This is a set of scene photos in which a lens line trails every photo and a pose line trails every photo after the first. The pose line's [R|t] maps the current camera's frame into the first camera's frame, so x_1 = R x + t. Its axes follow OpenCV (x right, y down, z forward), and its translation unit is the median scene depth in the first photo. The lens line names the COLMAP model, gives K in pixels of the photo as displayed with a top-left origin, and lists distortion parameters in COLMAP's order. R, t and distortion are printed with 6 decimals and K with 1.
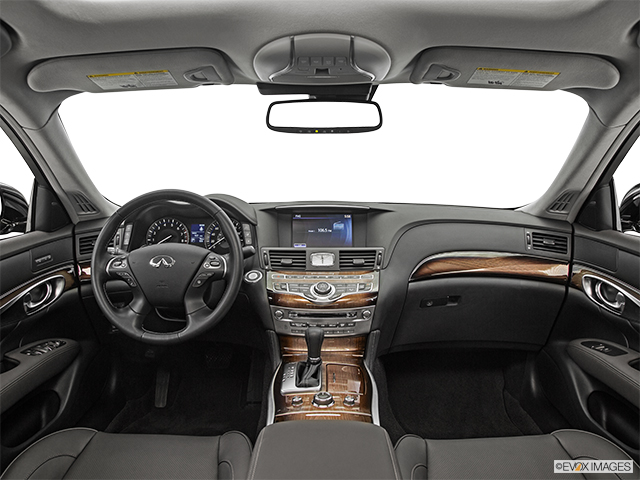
lens RADIAL K [[479.9, 0, 320.0], [0, 479.9, 240.0], [0, 0, 1]] dist [-0.126608, 0.060518]
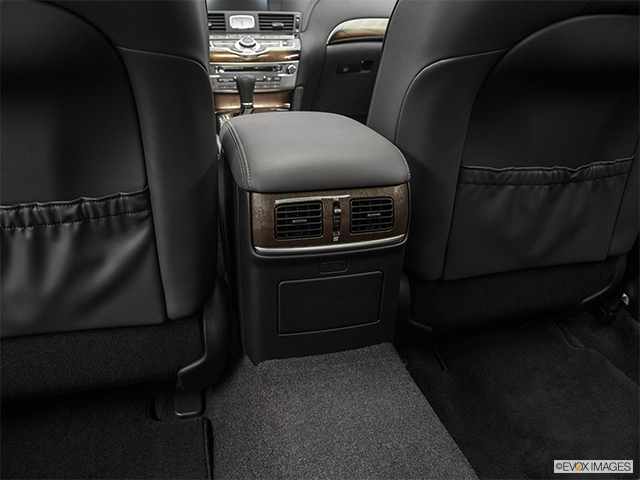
lens RADIAL K [[479.9, 0, 320.0], [0, 479.9, 240.0], [0, 0, 1]] dist [-0.126608, 0.060518]
pose [[0.963873, -0.092670, 0.249722, -0.124918], [0.030987, 0.970174, 0.240420, 0.256146], [-0.264553, -0.223996, 0.937997, -0.052272]]
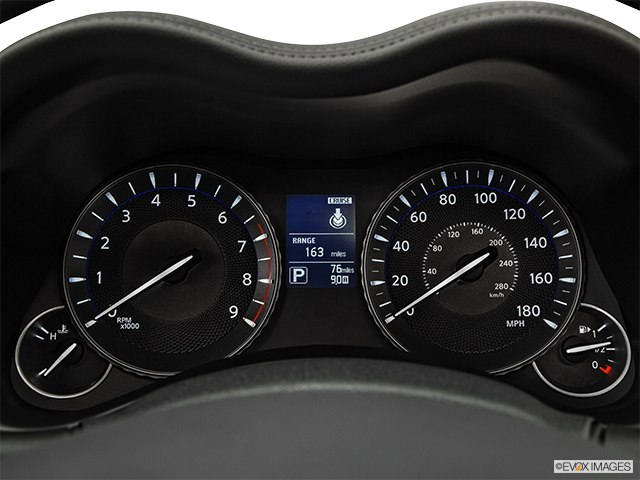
lens RADIAL K [[682.1, 0, 320.0], [0, 682.1, 240.0], [0, 0, 1]] dist [-0.011521, 0.016145]
pose [[0.999965, -0.004306, -0.007146, -0.288418], [0.004642, 0.998852, 0.047677, -0.032047], [0.006932, -0.047709, 0.998837, 0.801563]]
